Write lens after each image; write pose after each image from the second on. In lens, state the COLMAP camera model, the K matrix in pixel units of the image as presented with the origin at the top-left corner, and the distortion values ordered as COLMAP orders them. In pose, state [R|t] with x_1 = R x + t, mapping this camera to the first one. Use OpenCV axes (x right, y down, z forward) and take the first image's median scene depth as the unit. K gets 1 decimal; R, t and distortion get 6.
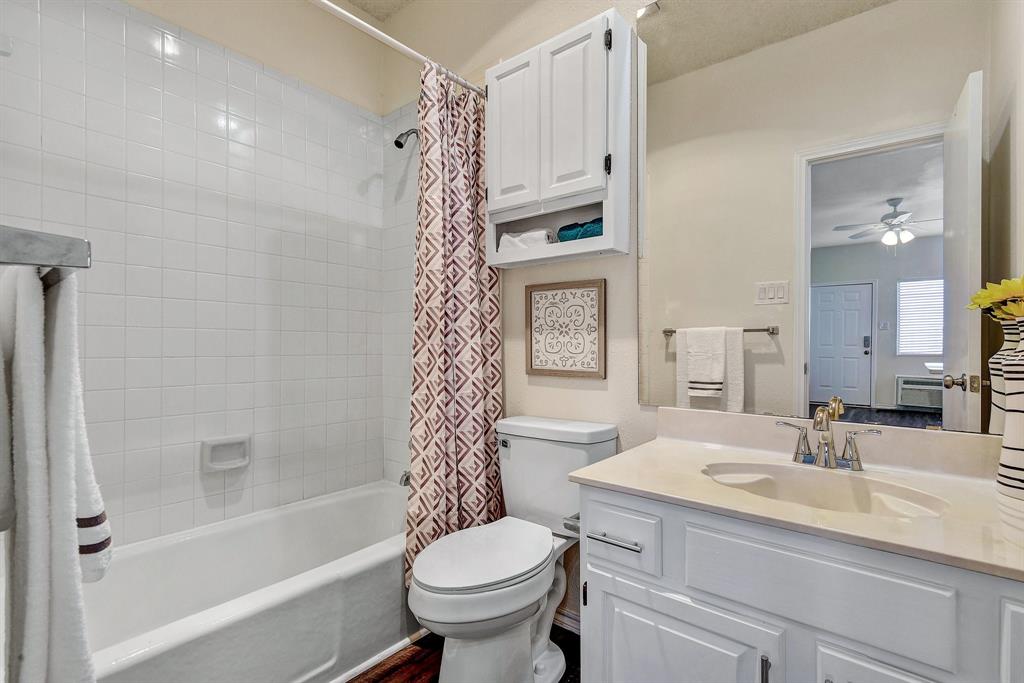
lens RADIAL K [[478.5, 0, 514.9], [0, 478.5, 346.8], [0, 0, 1]] dist [-0.006302, -0.000951]
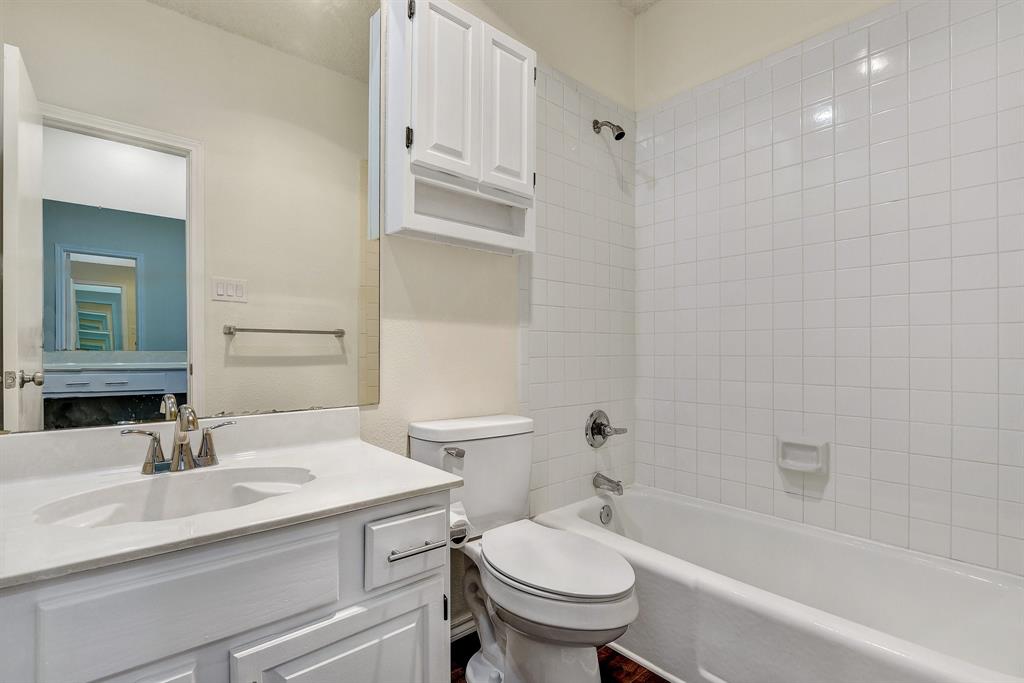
lens RADIAL K [[478.5, 0, 514.9], [0, 478.5, 346.8], [0, 0, 1]] dist [-0.006302, -0.000951]
pose [[0.146821, 0.004662, 0.989152, -0.458447], [0.002923, 0.999982, -0.005147, 0.003506], [-0.989159, 0.003647, 0.146805, 0.450019]]
